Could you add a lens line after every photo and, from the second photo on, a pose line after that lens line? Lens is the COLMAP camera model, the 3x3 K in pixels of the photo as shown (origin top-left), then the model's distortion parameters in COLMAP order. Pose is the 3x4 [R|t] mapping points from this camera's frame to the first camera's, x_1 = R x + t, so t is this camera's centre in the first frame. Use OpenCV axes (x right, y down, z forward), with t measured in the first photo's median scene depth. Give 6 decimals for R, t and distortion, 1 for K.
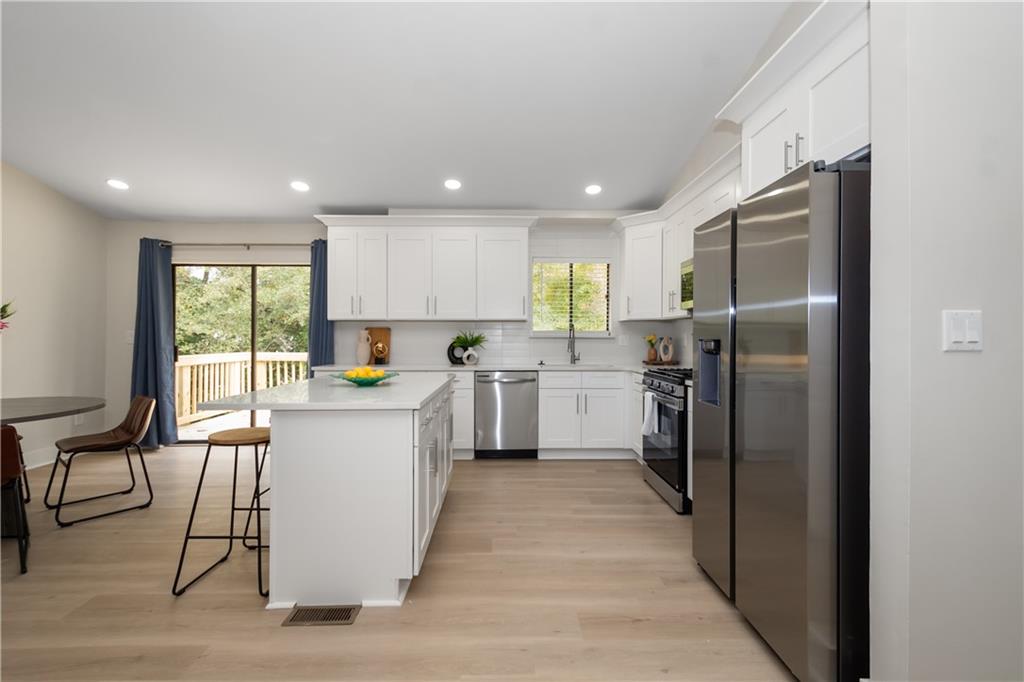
lens RADIAL K [[449.6, 0, 512.0], [0, 449.6, 341.0], [0, 0, 1]] dist [0.002662, 0.000355]
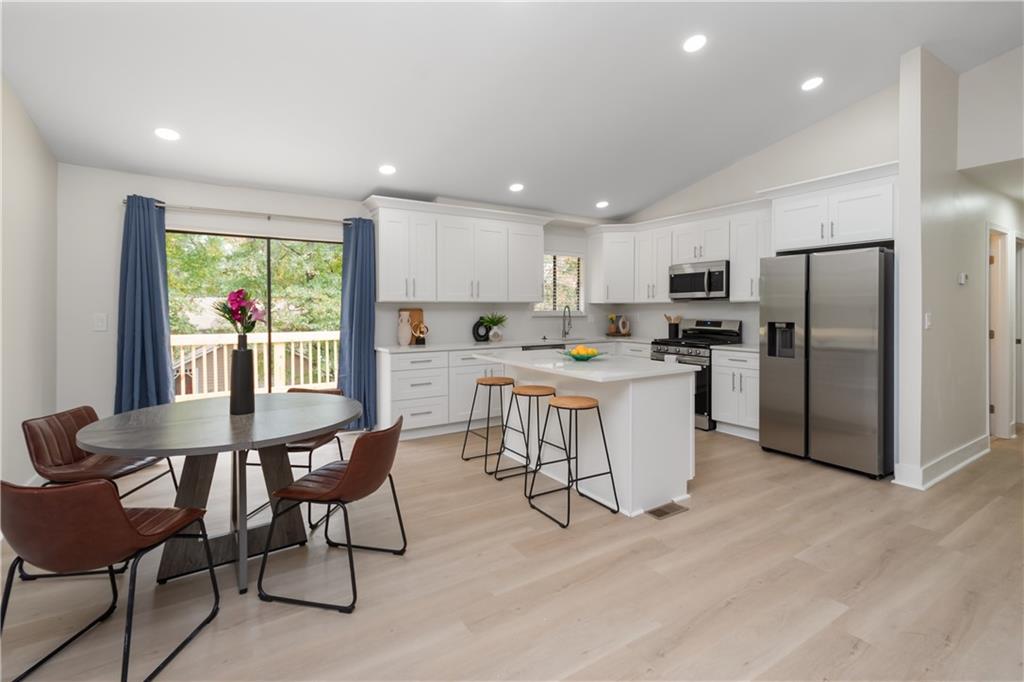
lens RADIAL K [[462.6, 0, 511.4], [0, 462.6, 313.2], [0, 0, 1]] dist [-0.000341, -0.000011]
pose [[0.858335, -0.006054, 0.513054, -0.661722], [0.004426, 0.999981, 0.004395, -0.023847], [-0.513070, -0.001502, 0.858345, -0.023351]]
